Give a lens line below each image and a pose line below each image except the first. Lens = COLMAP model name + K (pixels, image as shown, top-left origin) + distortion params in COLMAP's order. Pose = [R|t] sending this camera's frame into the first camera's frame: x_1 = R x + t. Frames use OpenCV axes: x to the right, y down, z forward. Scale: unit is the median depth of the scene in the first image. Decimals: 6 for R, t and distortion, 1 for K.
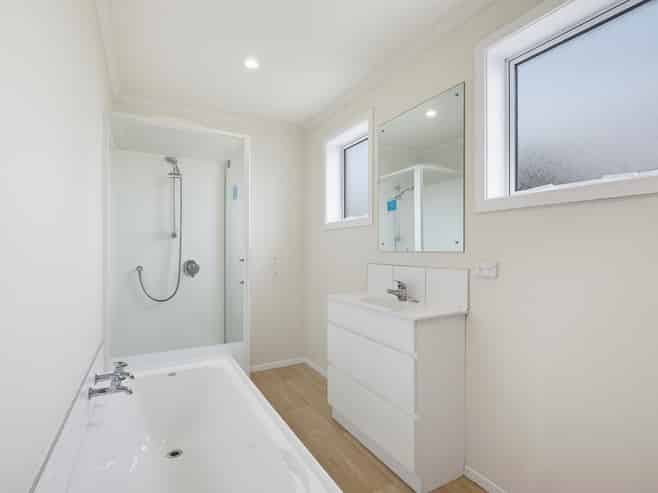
lens RADIAL K [[325.9, 0, 329.0], [0, 325.9, 246.5], [0, 0, 1]] dist [-0.003742, -0.000604]
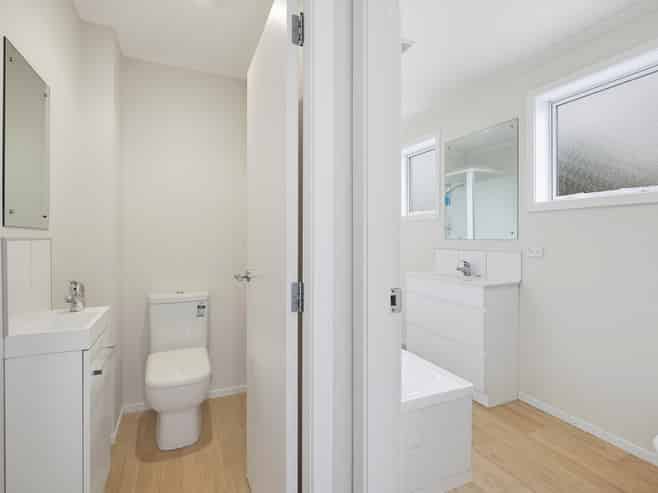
lens RADIAL K [[322.9, 0, 328.2], [0, 322.9, 234.8], [0, 0, 1]] dist [0.001726, 0.000048]
pose [[0.995781, -0.003610, -0.091691, -0.227666], [0.003711, 0.999993, 0.000928, -0.006847], [0.091687, -0.001265, 0.995787, -0.387978]]
